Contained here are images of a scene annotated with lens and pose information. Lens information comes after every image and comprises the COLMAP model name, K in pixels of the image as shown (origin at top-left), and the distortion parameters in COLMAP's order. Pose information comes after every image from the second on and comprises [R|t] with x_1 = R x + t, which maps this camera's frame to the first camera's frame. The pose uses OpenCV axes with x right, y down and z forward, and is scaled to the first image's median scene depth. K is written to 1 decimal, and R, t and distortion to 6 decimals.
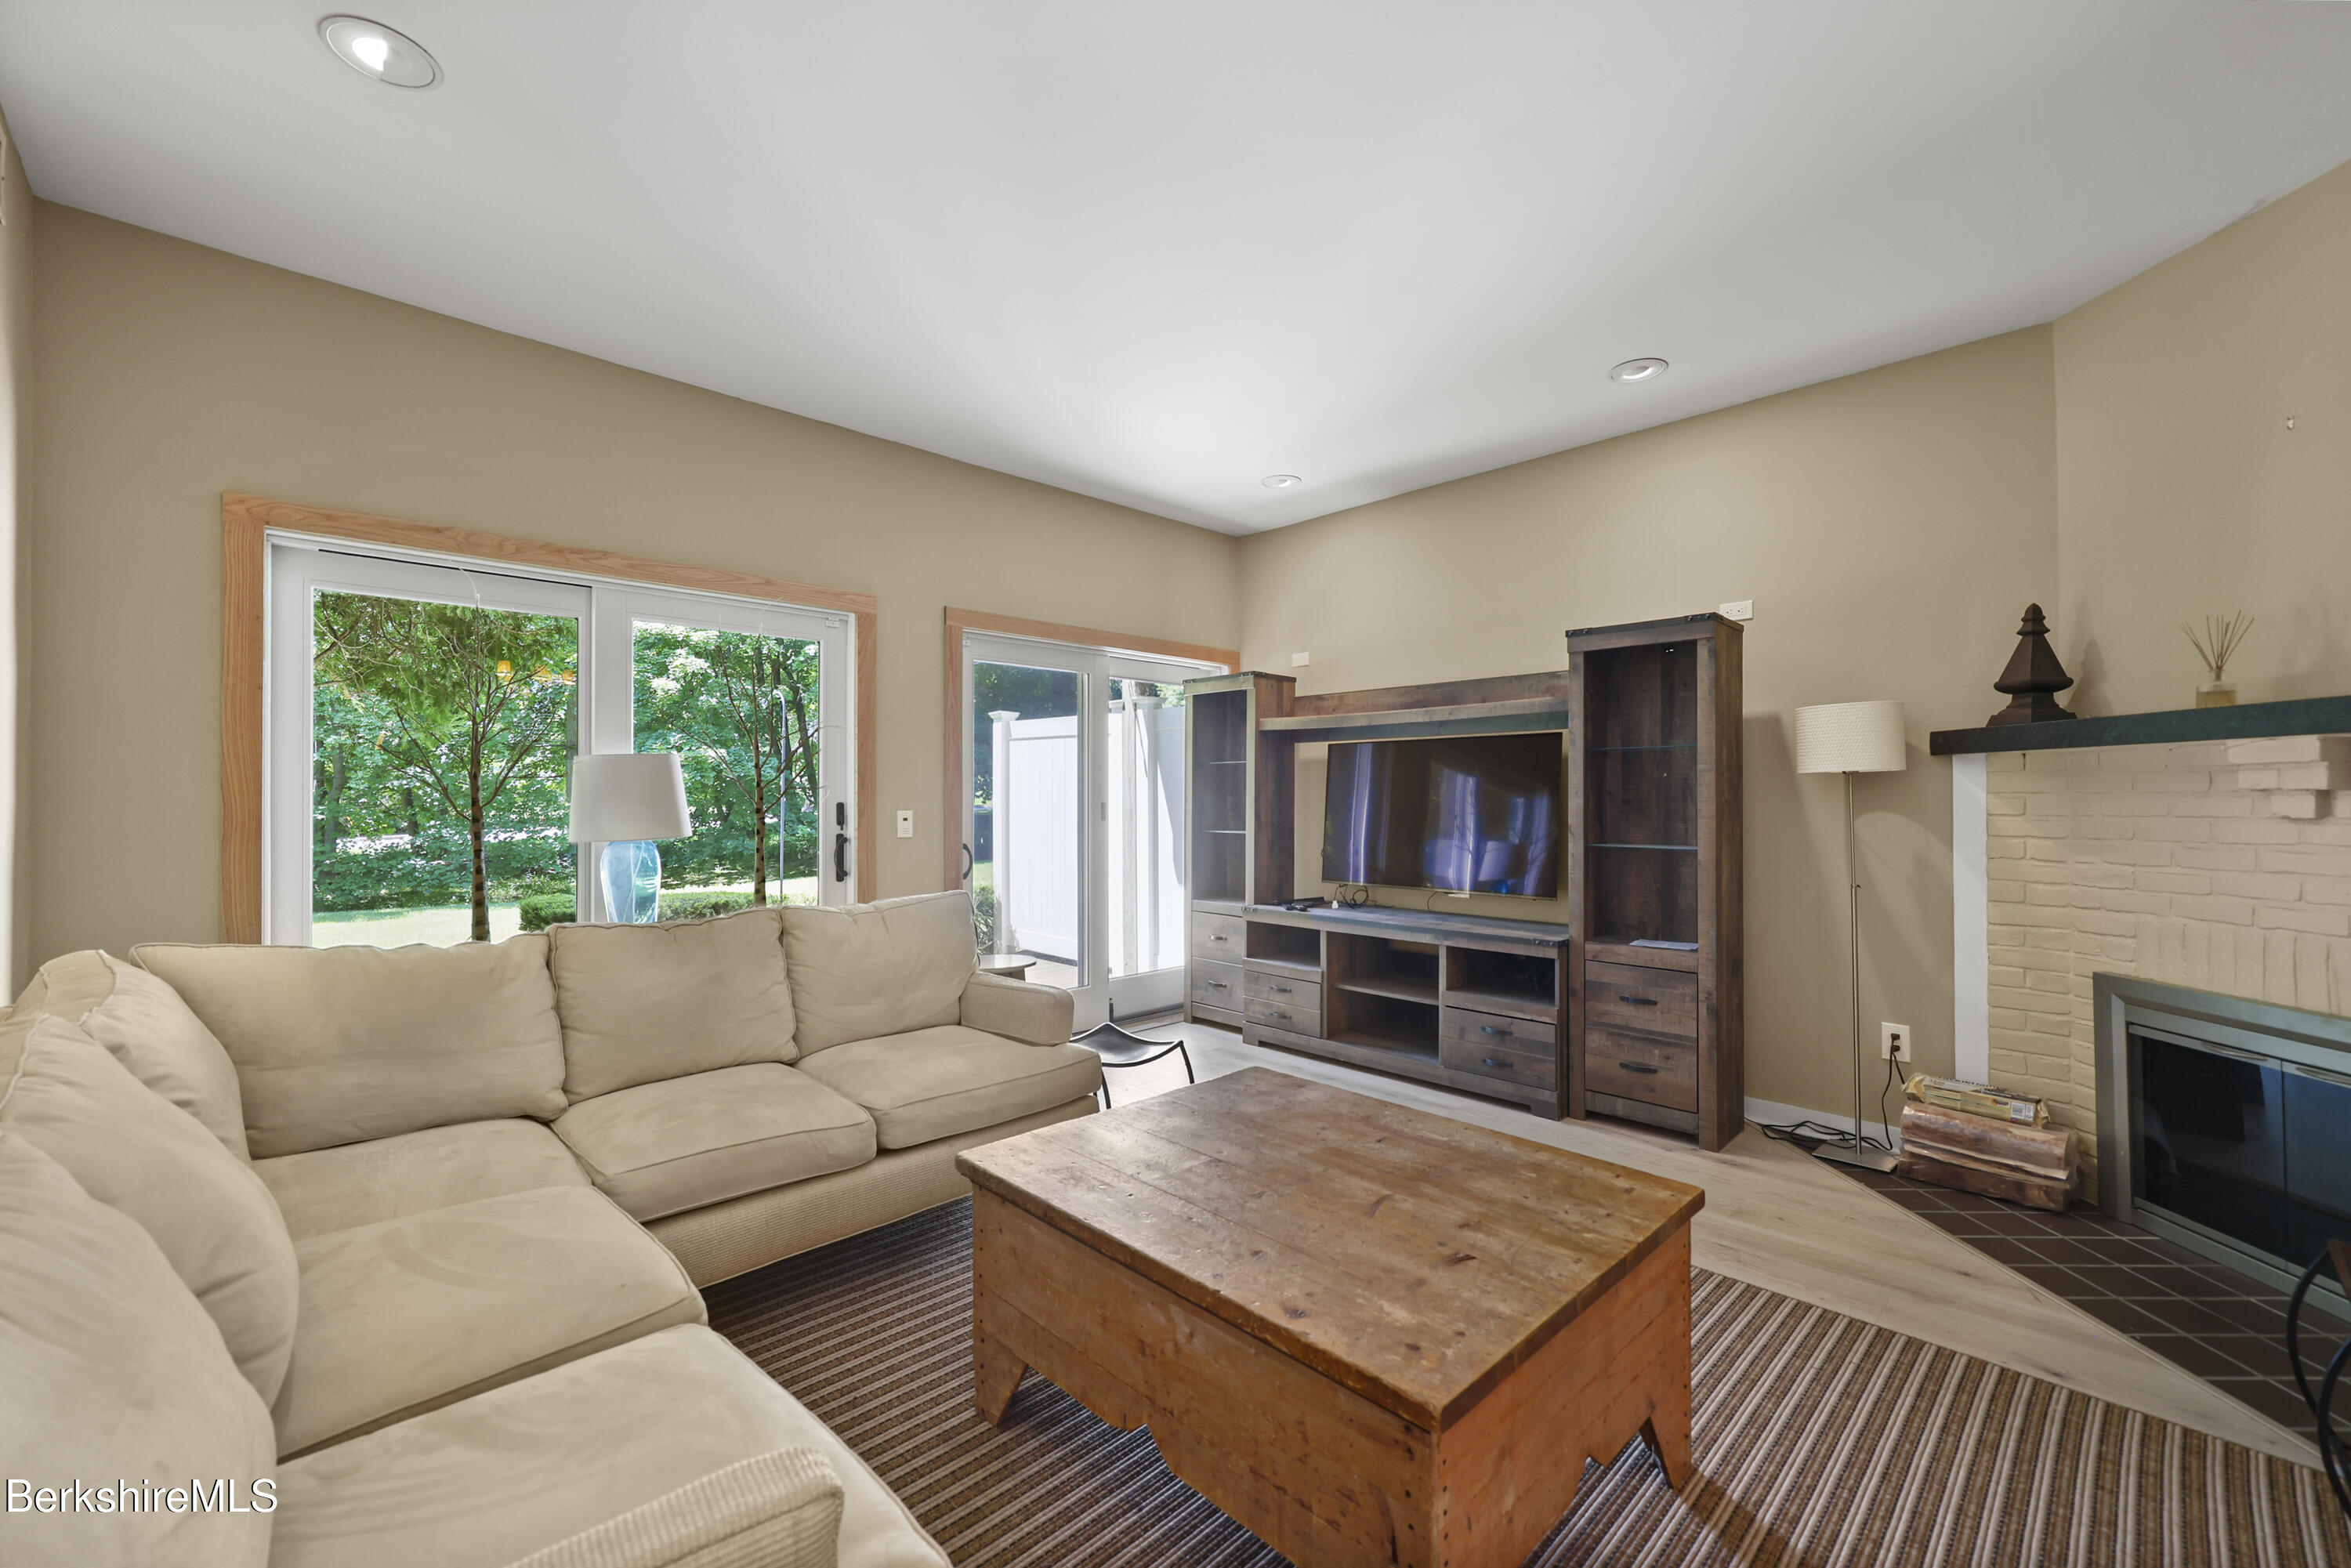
lens RADIAL K [[952.2, 0, 1185.8], [0, 952.2, 792.7], [0, 0, 1]] dist [-0.001657, 0.000520]
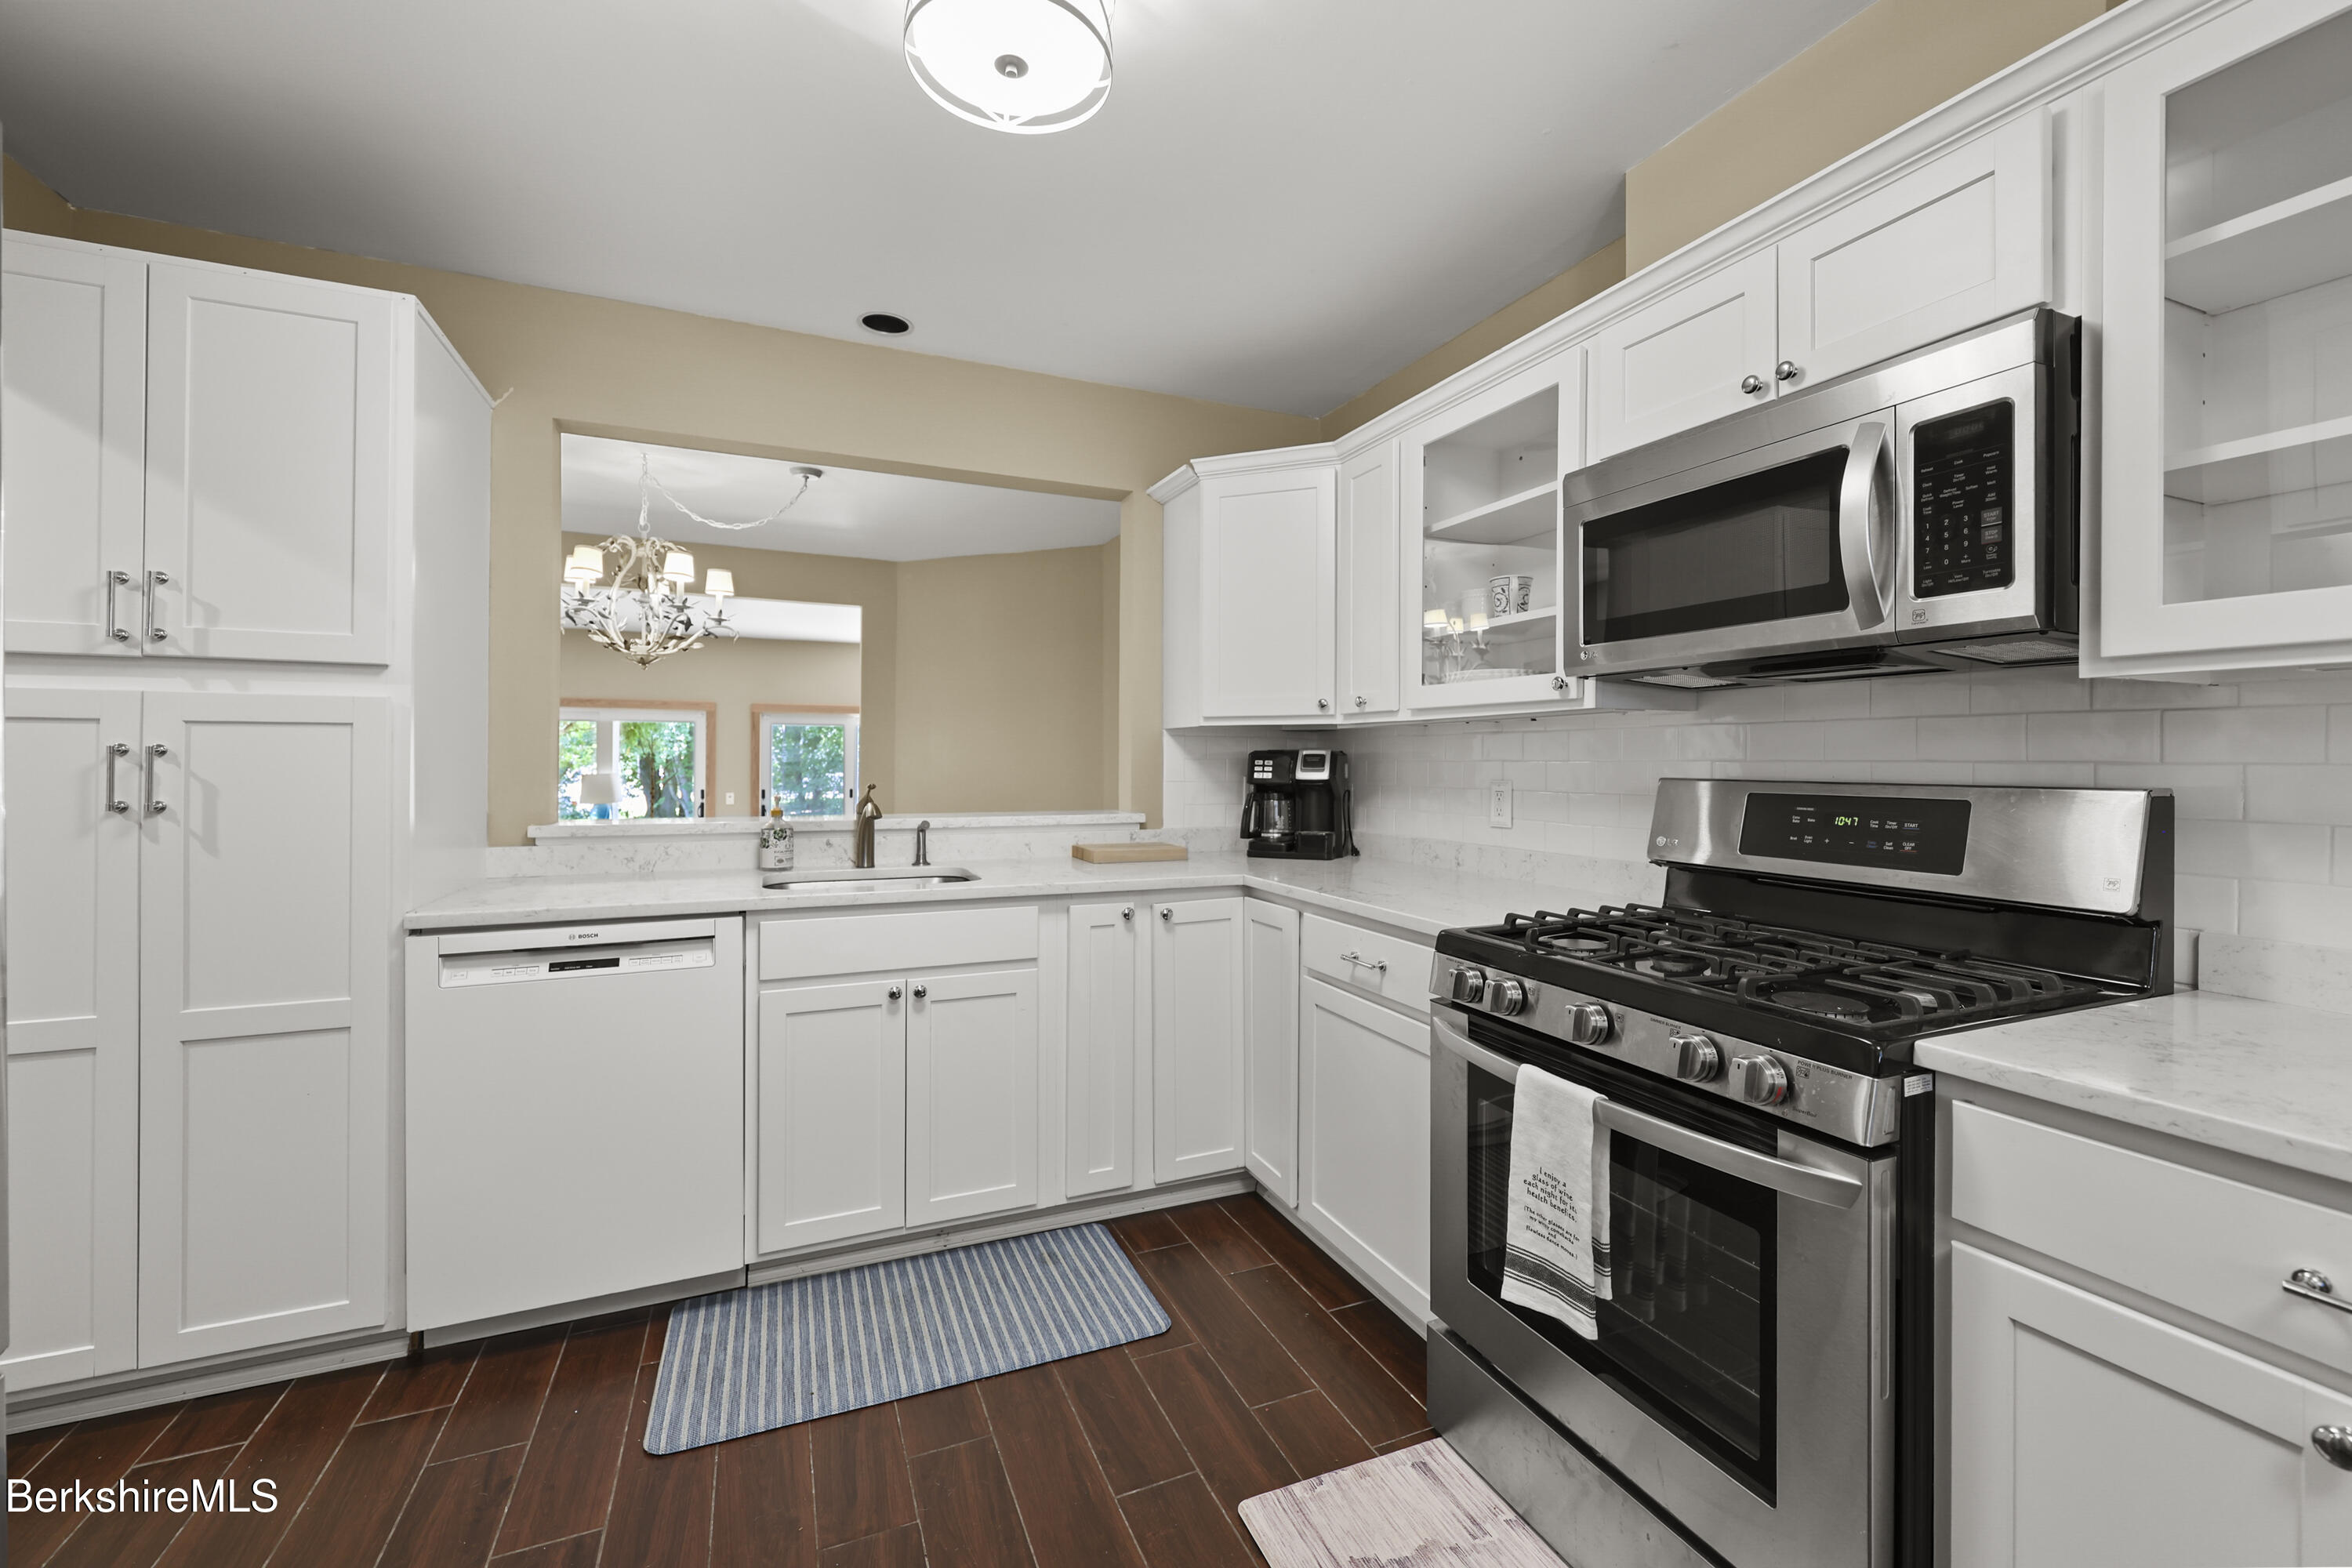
lens RADIAL K [[952.7, 0, 1163.2], [0, 952.7, 752.7], [0, 0, 1]] dist [-0.001657, 0.000520]
pose [[0.932323, 0.003022, -0.361614, 2.163764], [-0.004026, 0.999990, -0.002025, -0.112435], [0.361604, 0.003344, 0.932326, -1.116823]]
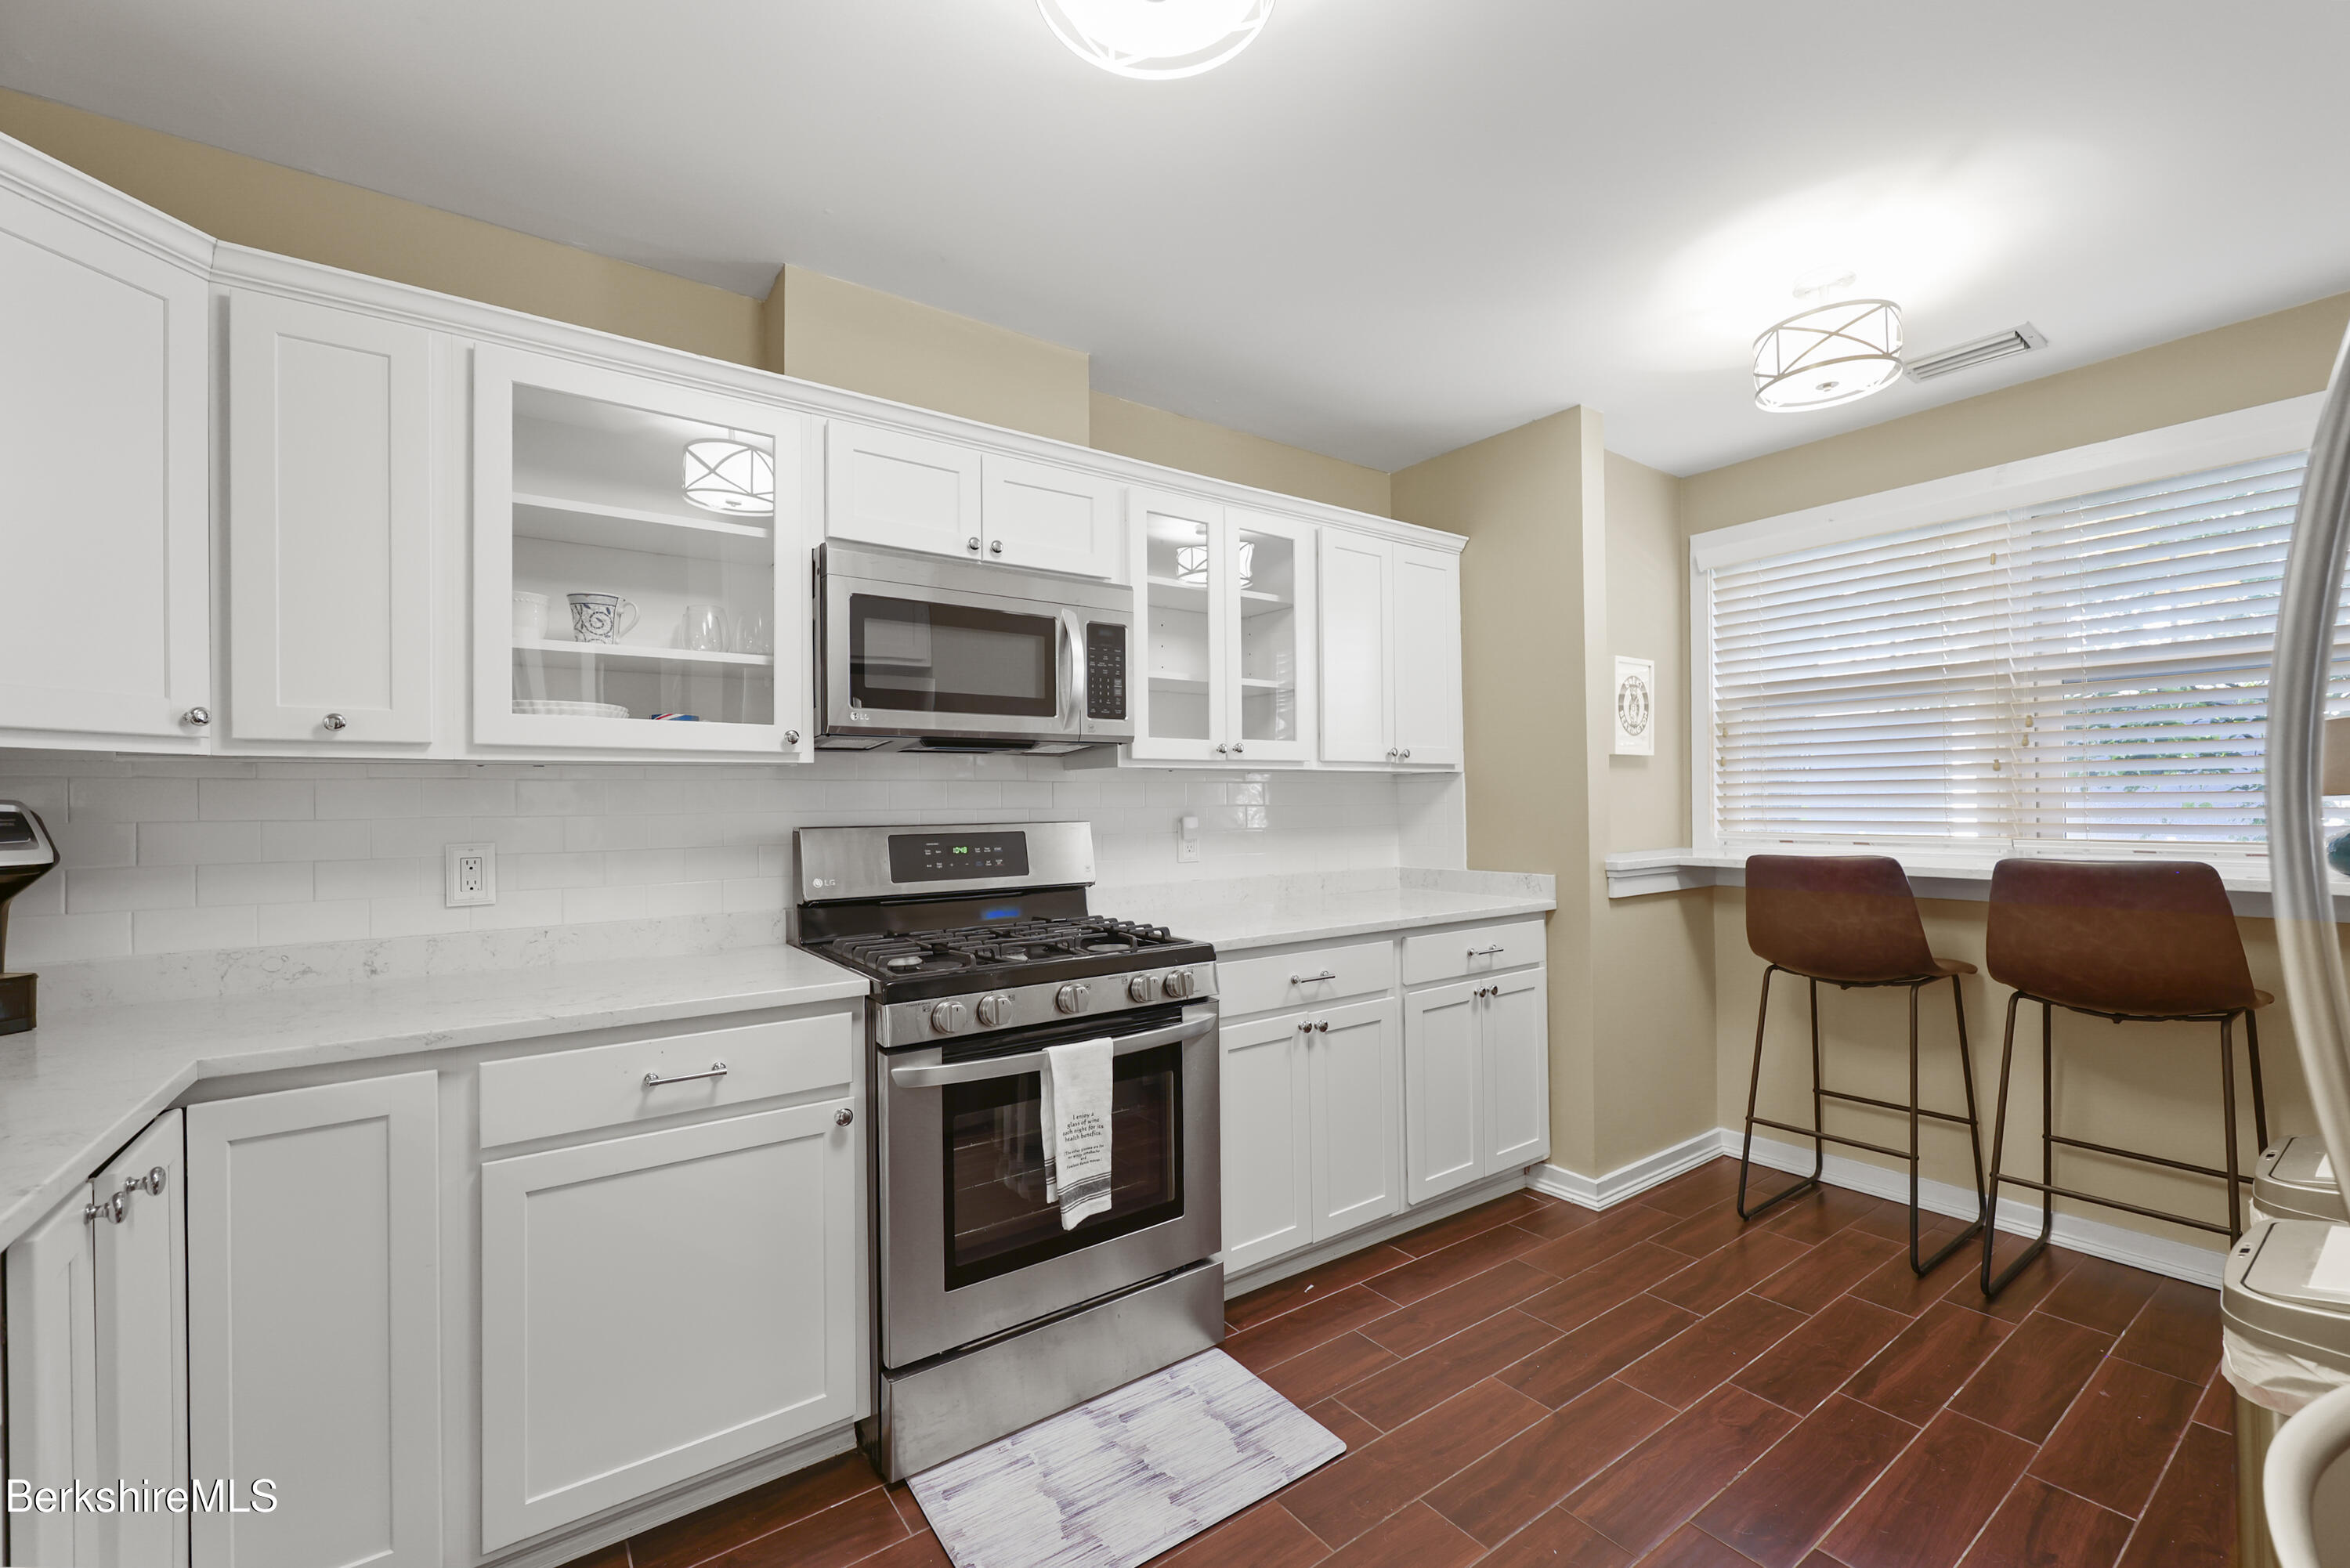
lens RADIAL K [[951.8, 0, 1176.9], [0, 951.8, 800.5], [0, 0, 1]] dist [-0.001657, 0.000520]
pose [[0.144560, 0.004093, 0.989488, 1.584056], [0.007615, 0.999957, -0.005249, -0.112536], [-0.989467, 0.008293, 0.144522, -0.784303]]
